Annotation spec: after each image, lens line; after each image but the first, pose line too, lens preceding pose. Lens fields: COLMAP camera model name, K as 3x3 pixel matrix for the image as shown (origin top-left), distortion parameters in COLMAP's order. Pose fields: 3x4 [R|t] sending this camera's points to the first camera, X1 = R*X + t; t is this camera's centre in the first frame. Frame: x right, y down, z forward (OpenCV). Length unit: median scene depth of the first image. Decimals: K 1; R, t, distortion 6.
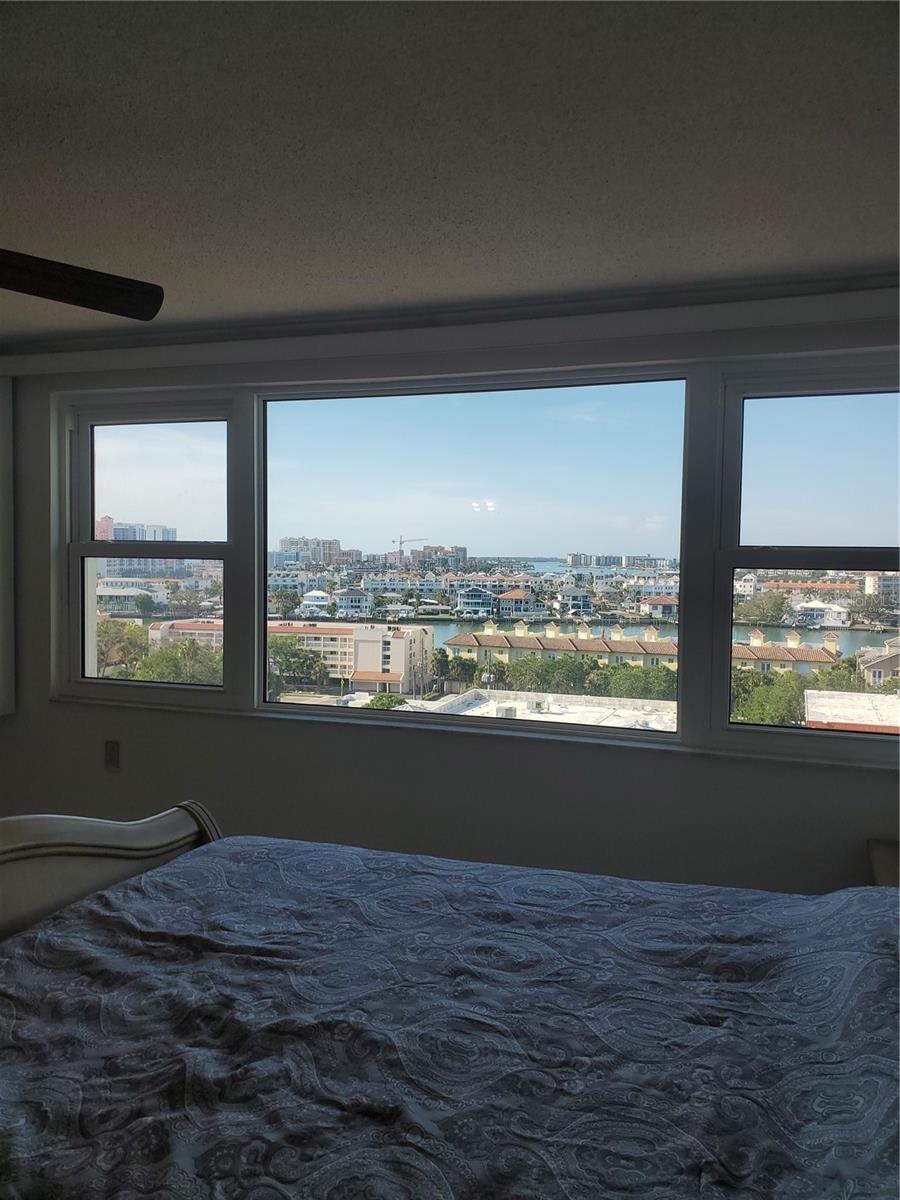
lens RADIAL K [[925.1, 0, 452.4], [0, 925.1, 607.9], [0, 0, 1]] dist [0.044046, -0.040104]
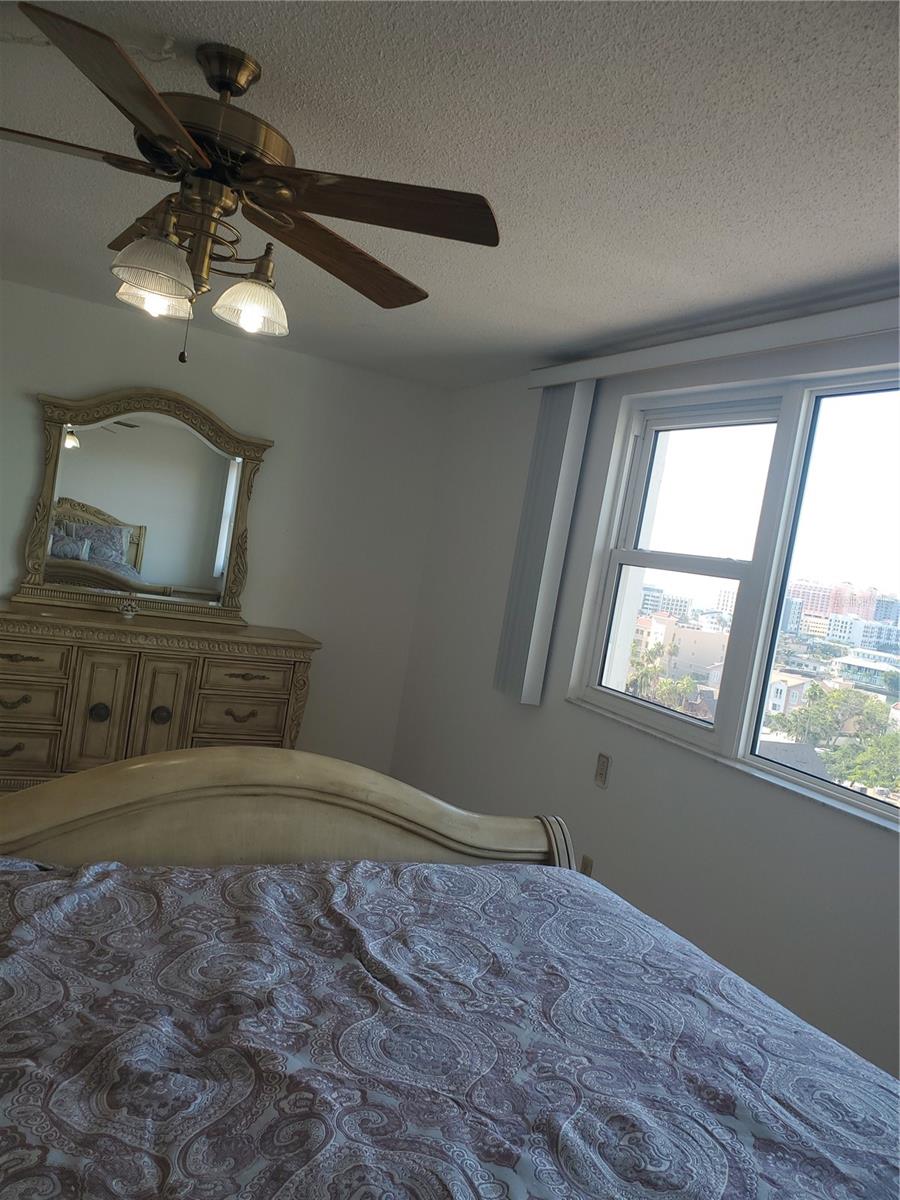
lens RADIAL K [[925.1, 0, 462.2], [0, 925.1, 608.0], [0, 0, 1]] dist [0.044046, -0.040104]
pose [[0.710421, 0.143260, -0.689042, 0.164759], [-0.191385, 0.981492, 0.006740, 0.016596], [0.677255, 0.127084, 0.724690, 0.194925]]
